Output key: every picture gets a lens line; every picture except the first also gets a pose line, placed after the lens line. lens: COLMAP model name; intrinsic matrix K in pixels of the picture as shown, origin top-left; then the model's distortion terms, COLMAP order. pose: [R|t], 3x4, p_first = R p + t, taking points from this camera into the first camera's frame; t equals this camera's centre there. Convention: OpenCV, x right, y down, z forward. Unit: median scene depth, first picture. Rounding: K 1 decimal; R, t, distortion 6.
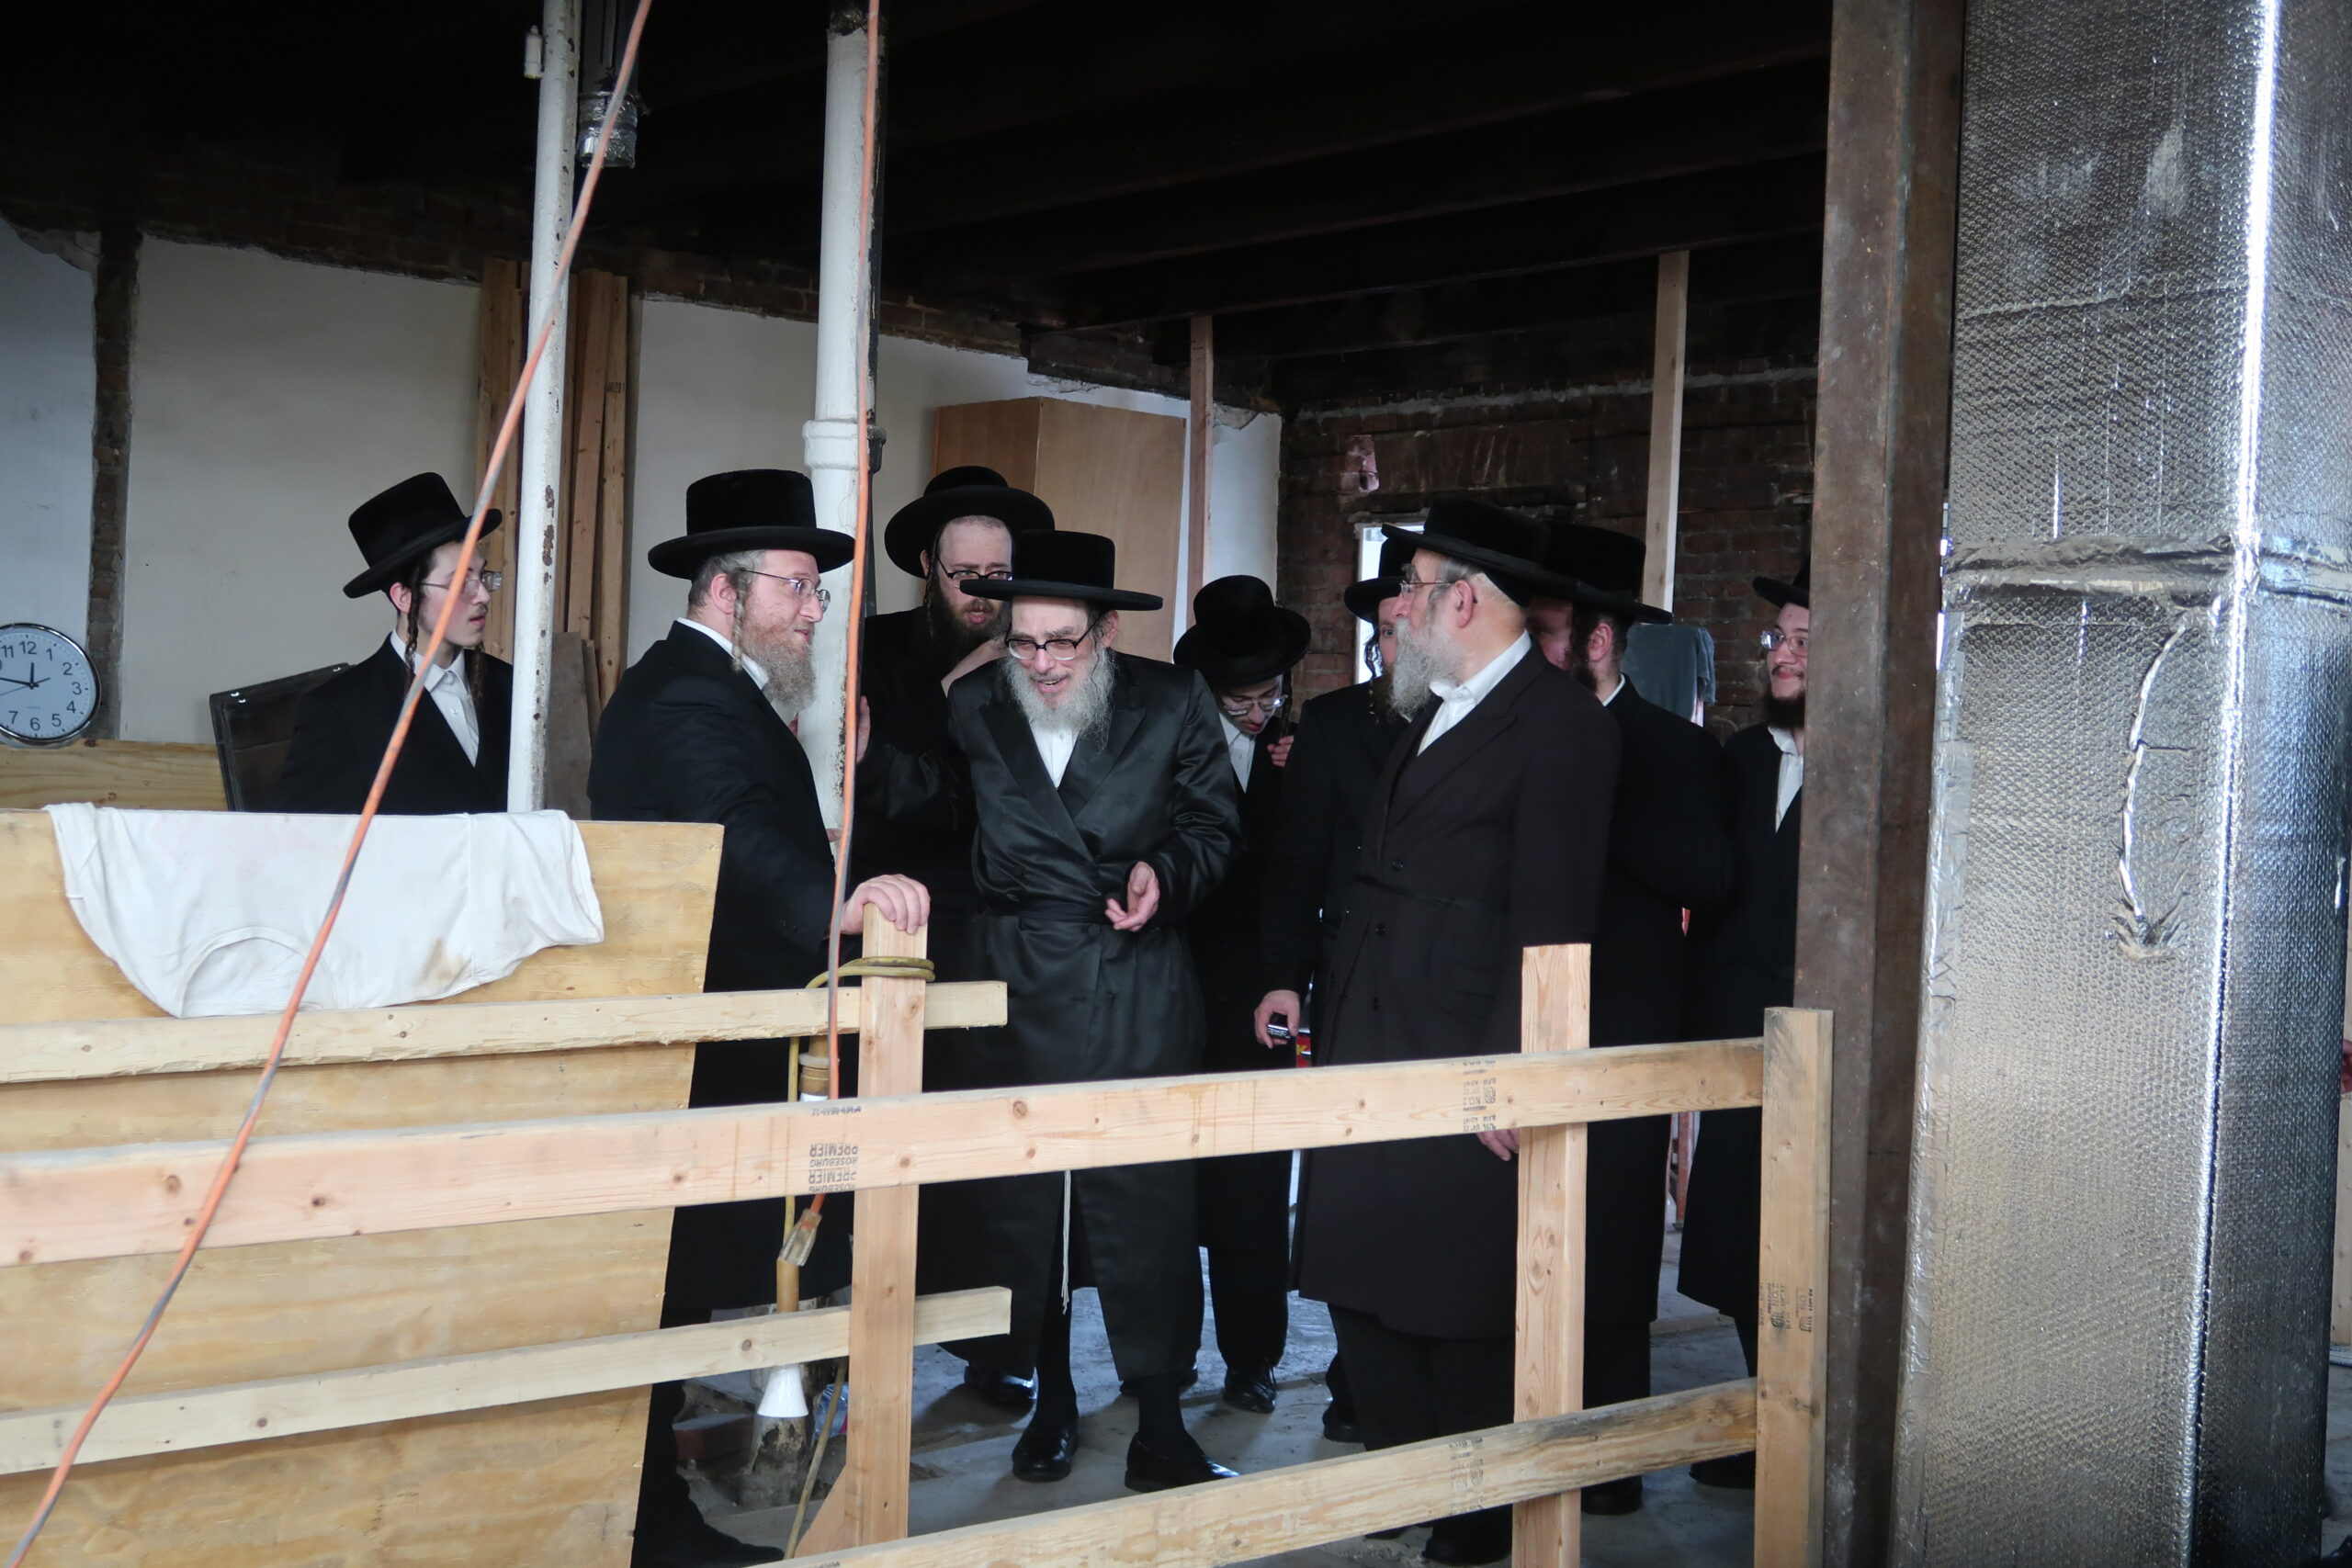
lens RADIAL K [[3092.2, 0, 1146.9], [0, 3092.2, 768.7], [0, 0, 1]] dist [0.043902, -0.043074]
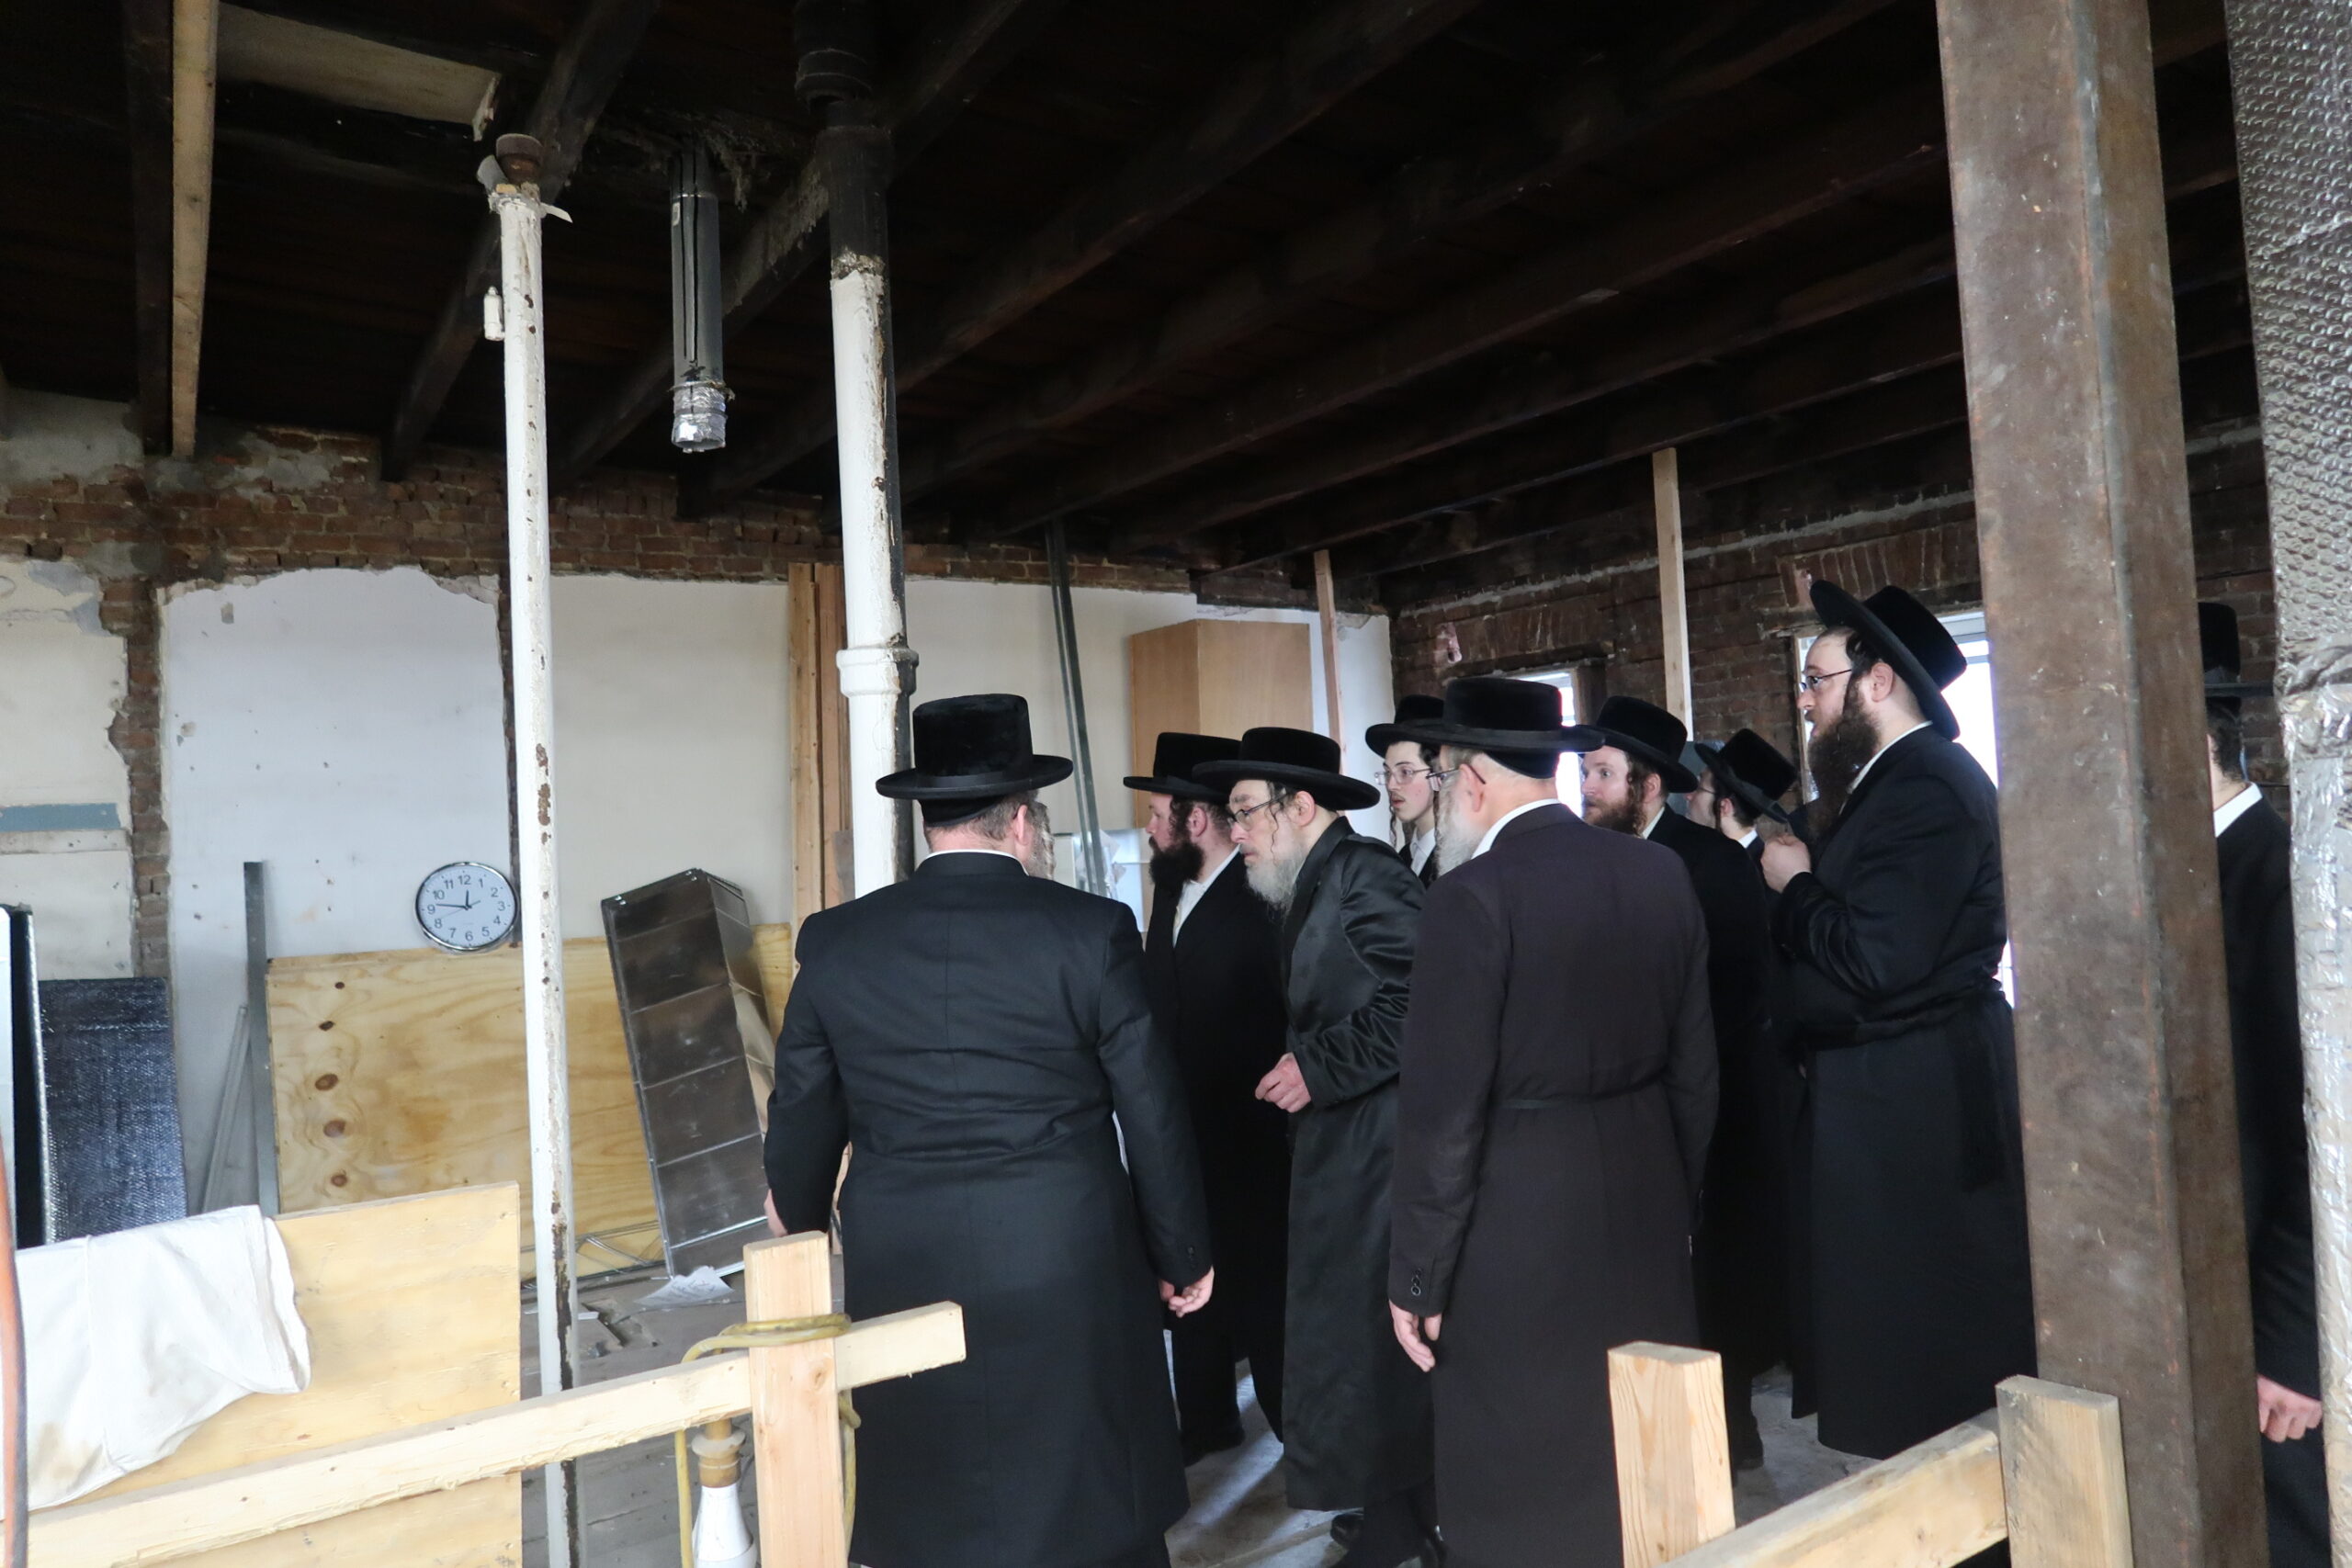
lens RADIAL K [[1676.1, 0, 1154.5], [0, 1676.1, 775.0], [0, 0, 1]] dist [-0.009641, 0.004066]
pose [[0.986731, -0.097494, -0.129833, 0.084337], [0.092636, 0.994773, -0.042962, -0.051514], [0.133343, 0.030364, 0.990605, 0.632514]]
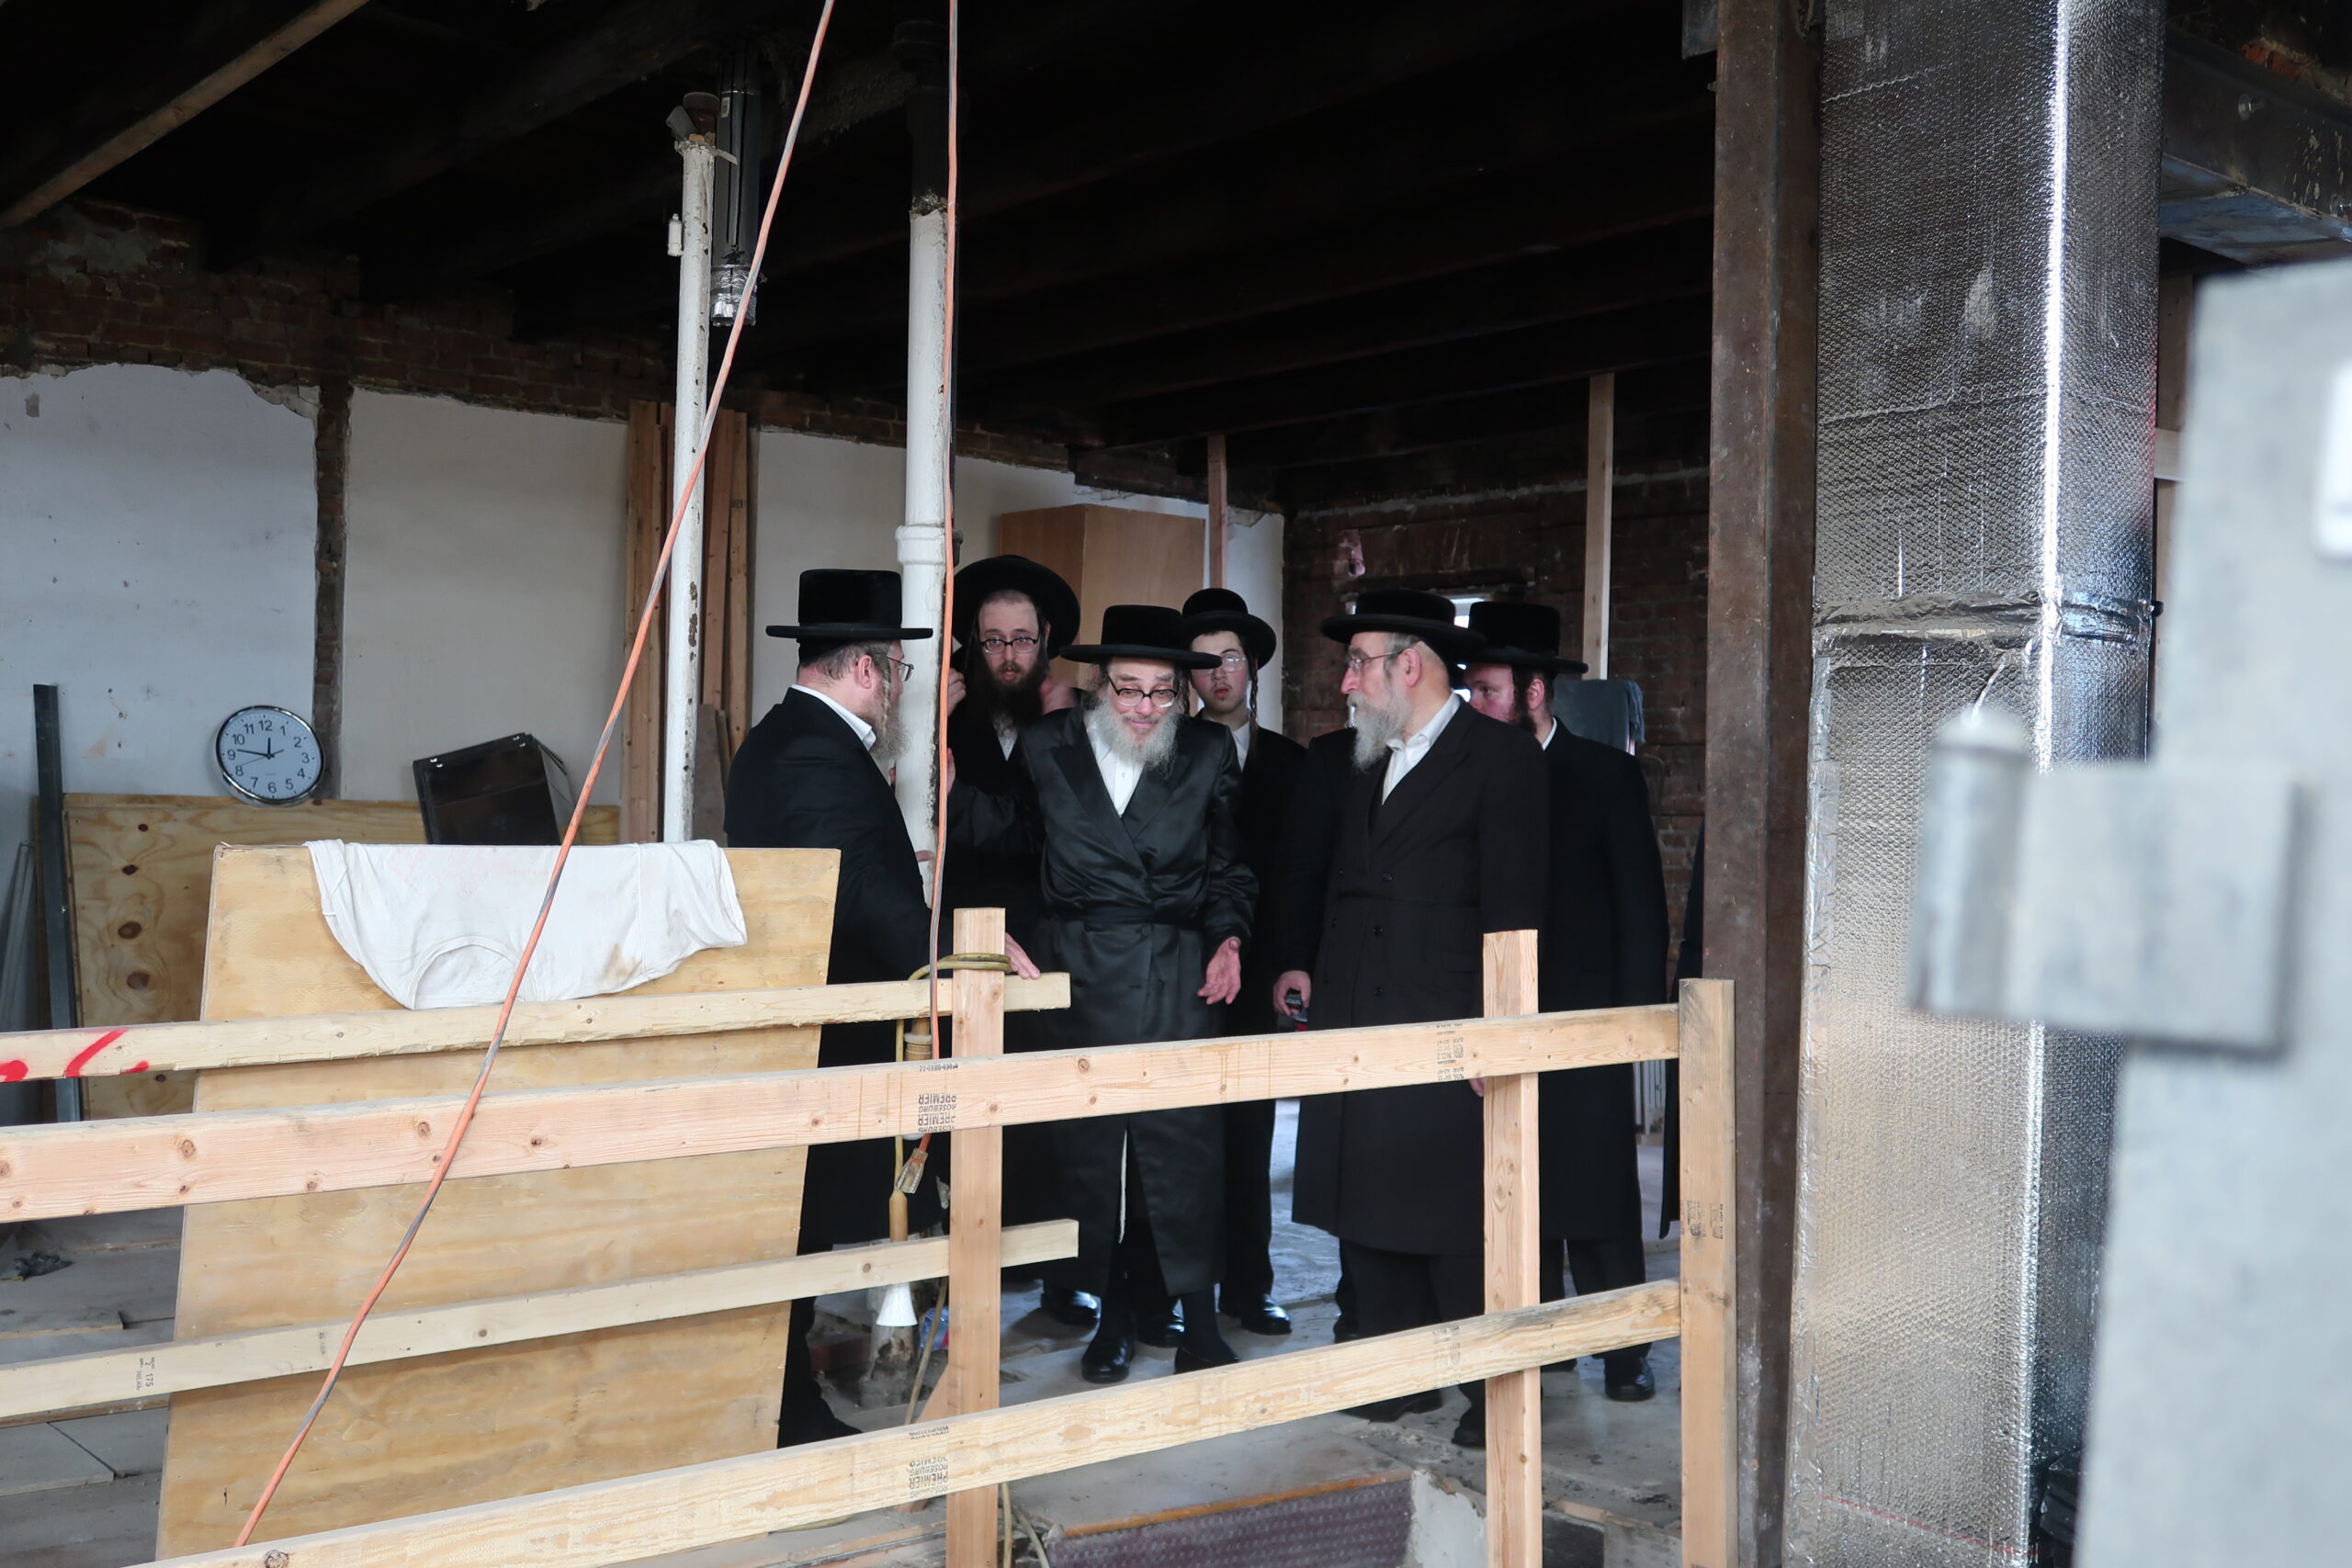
lens RADIAL K [[2586.4, 0, 1159.0], [0, 2586.4, 771.3], [0, 0, 1]] dist [0.031502, -0.008906]
pose [[0.999761, -0.020518, -0.007488, -0.000059], [0.020391, 0.999653, -0.016675, 0.006879], [0.007828, 0.016519, 0.999833, -0.043993]]
